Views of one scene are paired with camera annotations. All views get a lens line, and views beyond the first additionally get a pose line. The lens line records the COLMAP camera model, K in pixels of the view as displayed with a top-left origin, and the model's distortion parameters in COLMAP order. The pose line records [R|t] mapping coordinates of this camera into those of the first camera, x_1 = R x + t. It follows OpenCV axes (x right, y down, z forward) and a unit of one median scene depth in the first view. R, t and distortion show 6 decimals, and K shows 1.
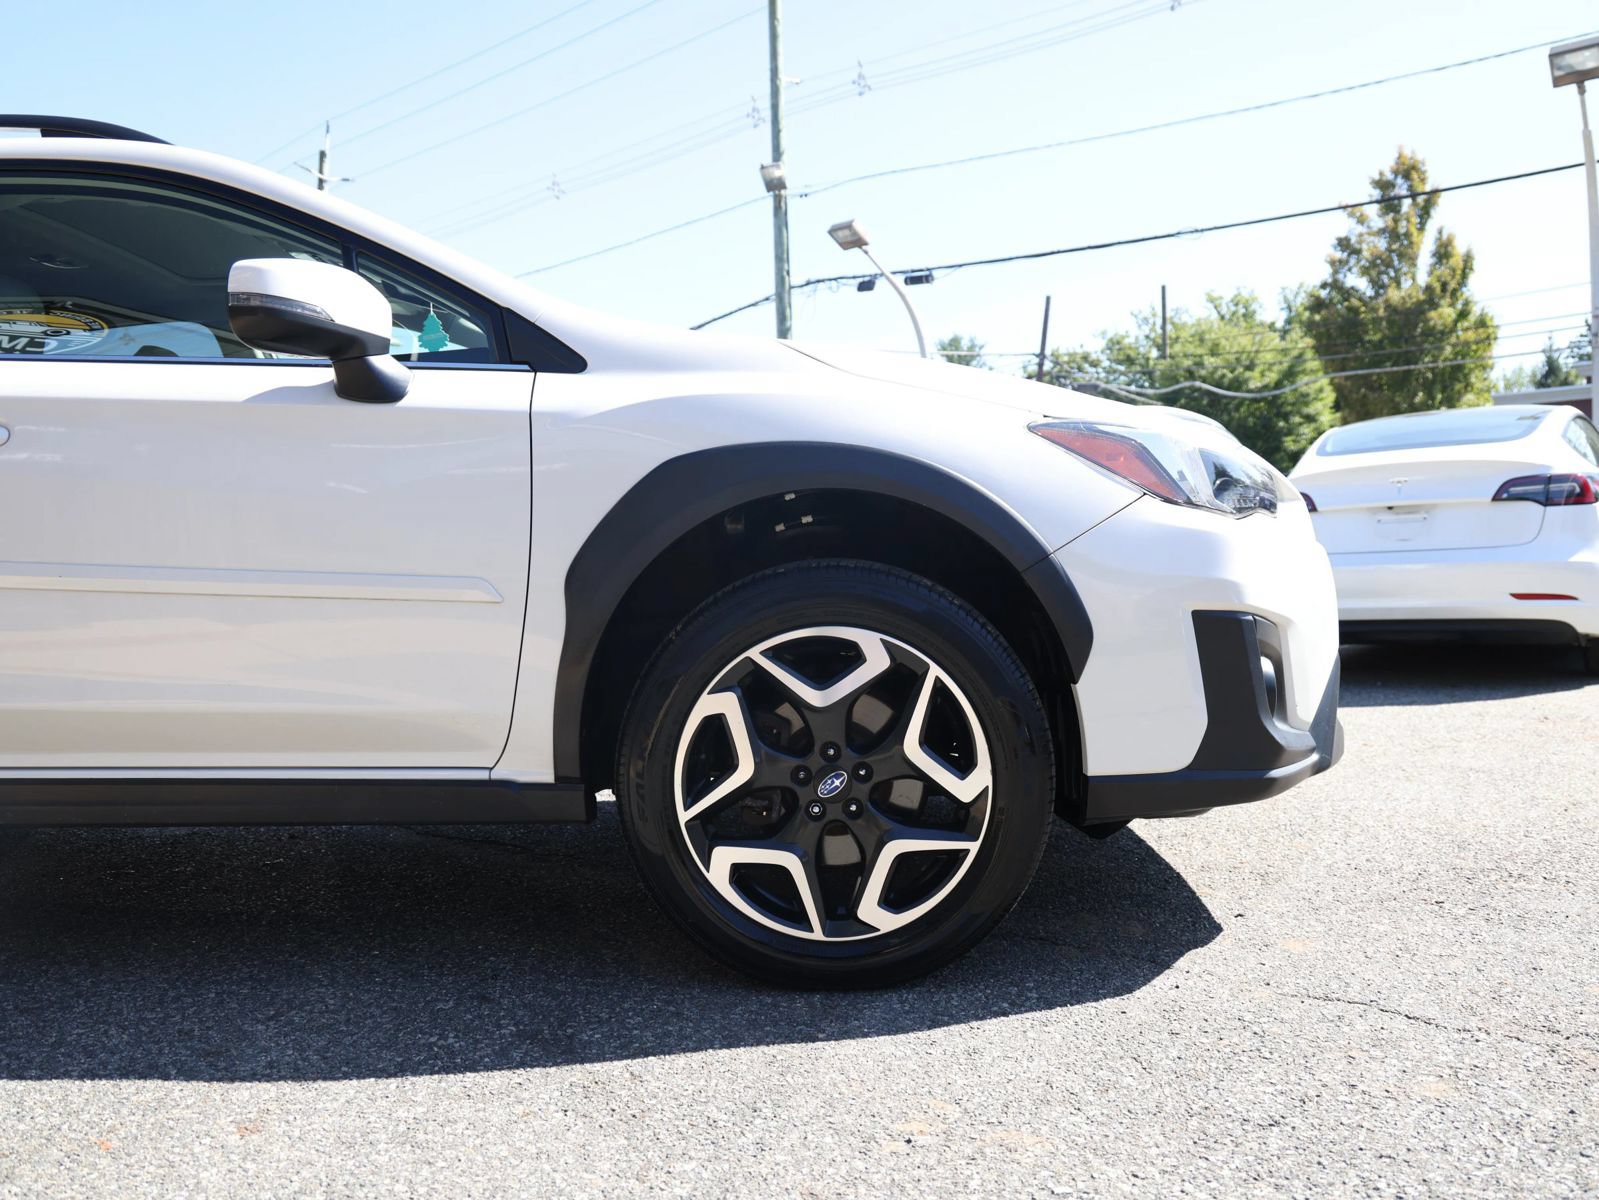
lens RADIAL K [[1230.8, 0, 818.6], [0, 1230.8, 594.3], [0, 0, 1]] dist [-0.080624, 0.053262]
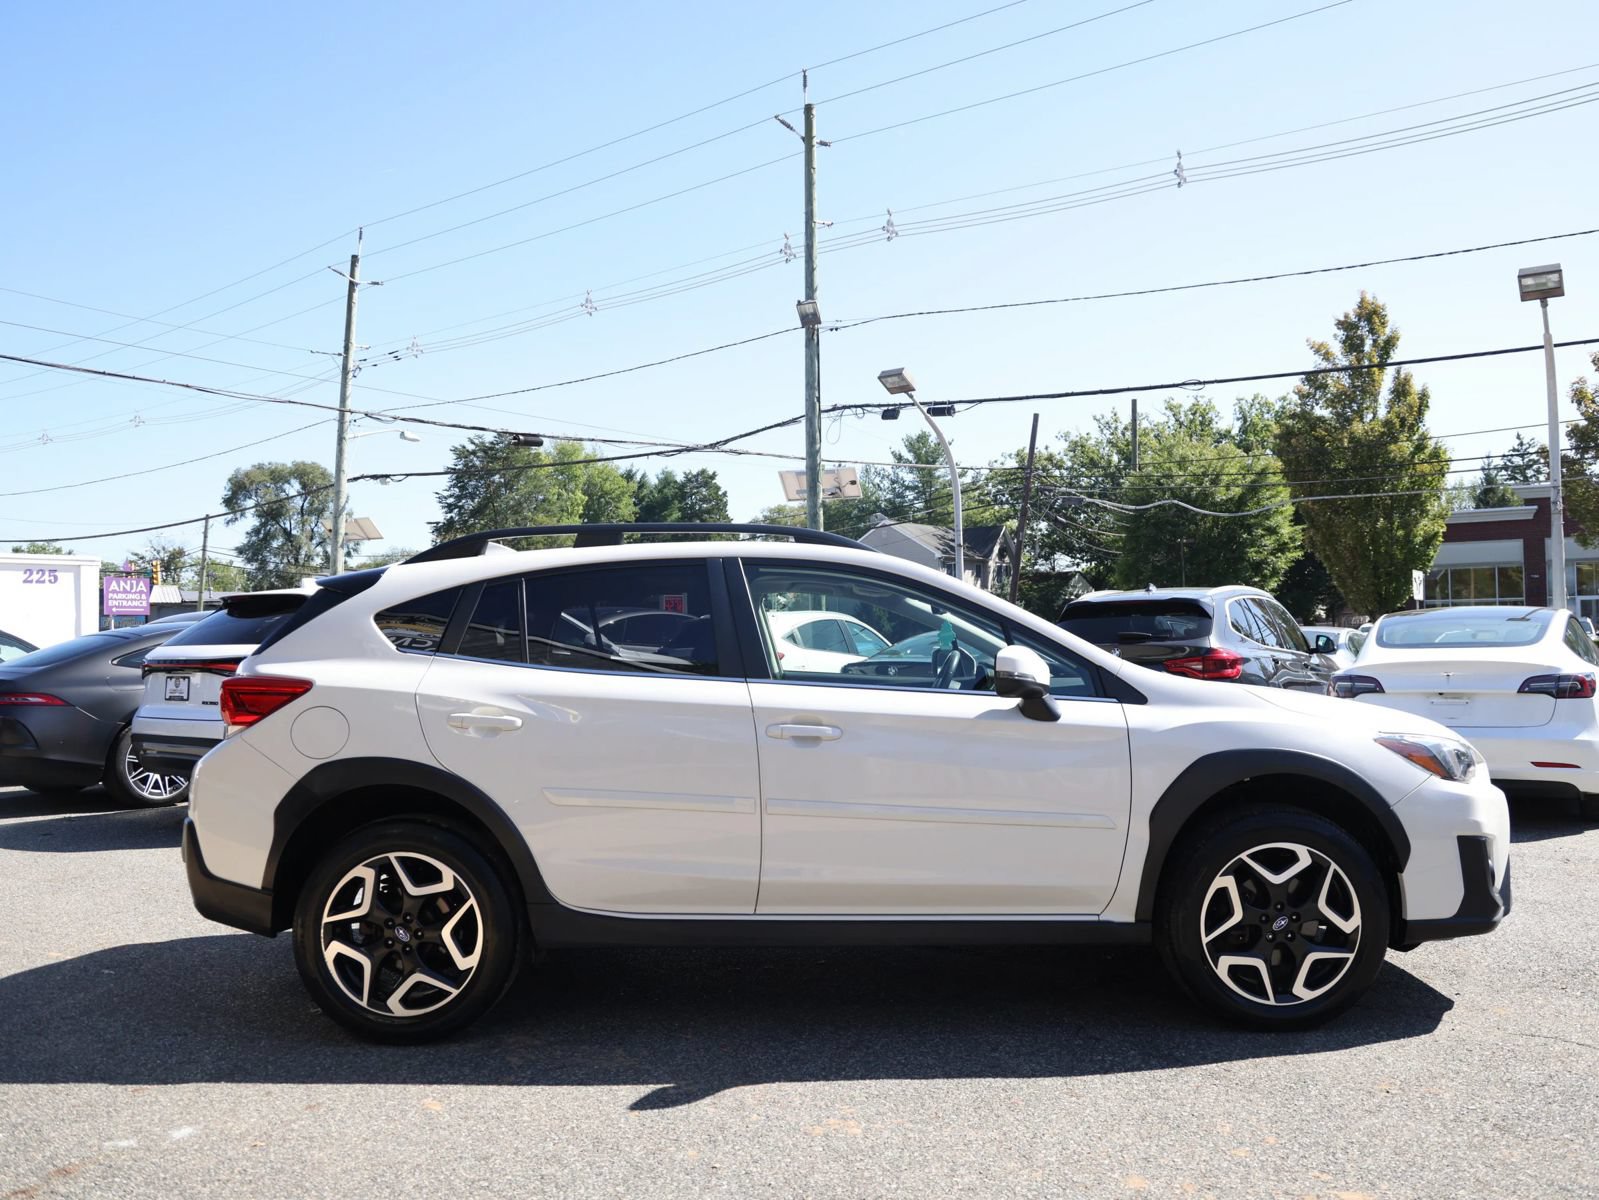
lens RADIAL K [[1244.0, 0, 821.2], [0, 1244.0, 596.7], [0, 0, 1]] dist [-0.087138, 0.066082]
pose [[0.998359, 0.026891, 0.050558, -0.095368], [-0.023680, 0.997728, -0.063066, -0.025676], [-0.052139, 0.061765, 0.996728, -0.107191]]
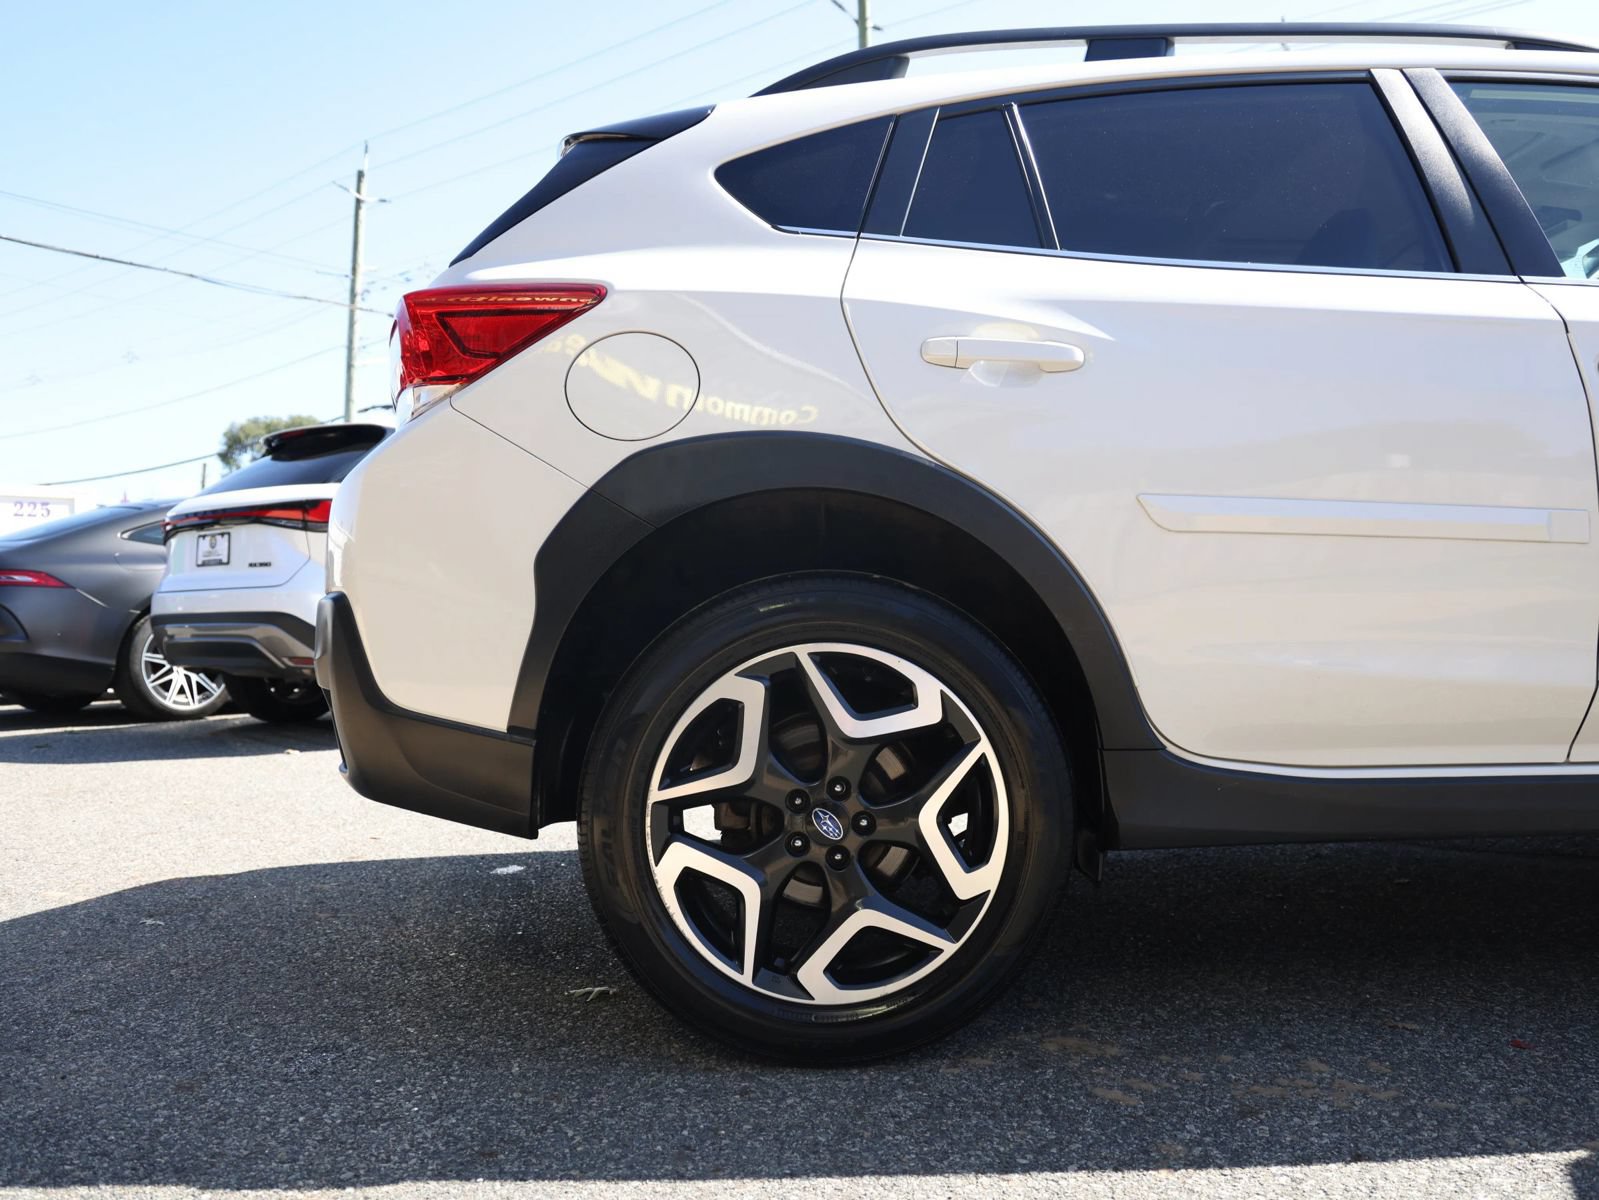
lens RADIAL K [[1230.8, 0, 818.6], [0, 1230.8, 594.3], [0, 0, 1]] dist [-0.080624, 0.053262]
pose [[0.998210, 0.016145, 0.057586, -0.164913], [-0.014304, 0.999378, -0.032237, 0.007448], [-0.058070, 0.031355, 0.997820, 0.020664]]
